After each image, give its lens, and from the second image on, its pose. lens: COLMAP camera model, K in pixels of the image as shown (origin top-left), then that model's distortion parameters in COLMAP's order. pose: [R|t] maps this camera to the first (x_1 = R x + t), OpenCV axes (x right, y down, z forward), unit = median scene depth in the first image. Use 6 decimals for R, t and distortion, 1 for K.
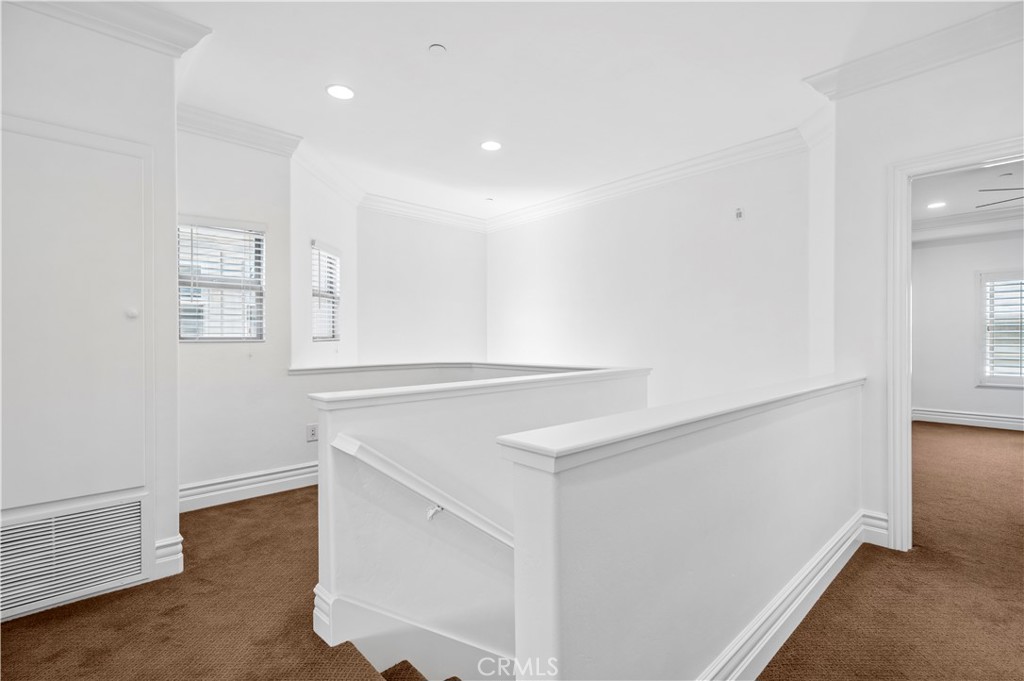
lens RADIAL K [[474.0, 0, 515.2], [0, 474.0, 342.9], [0, 0, 1]] dist [0.002199, -0.002049]
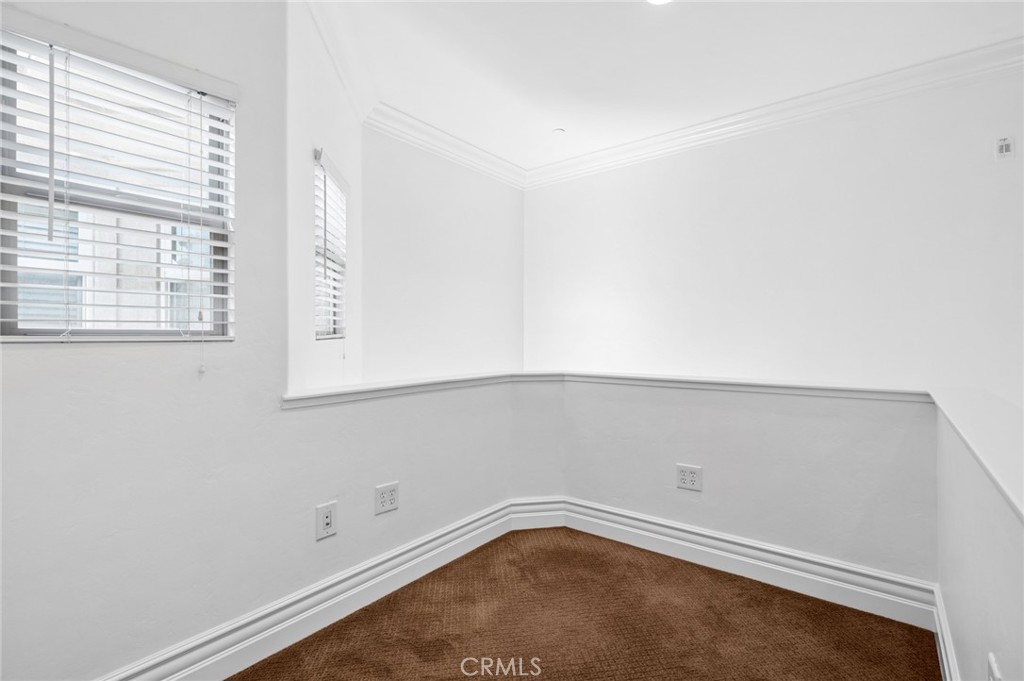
lens RADIAL K [[474.0, 0, 513.4], [0, 474.0, 339.5], [0, 0, 1]] dist [0.002199, -0.002049]
pose [[0.987799, 0.002113, 0.155718, -0.328280], [-0.001966, 0.999997, -0.001101, -0.003739], [-0.155720, 0.000781, 0.987801, 0.498945]]
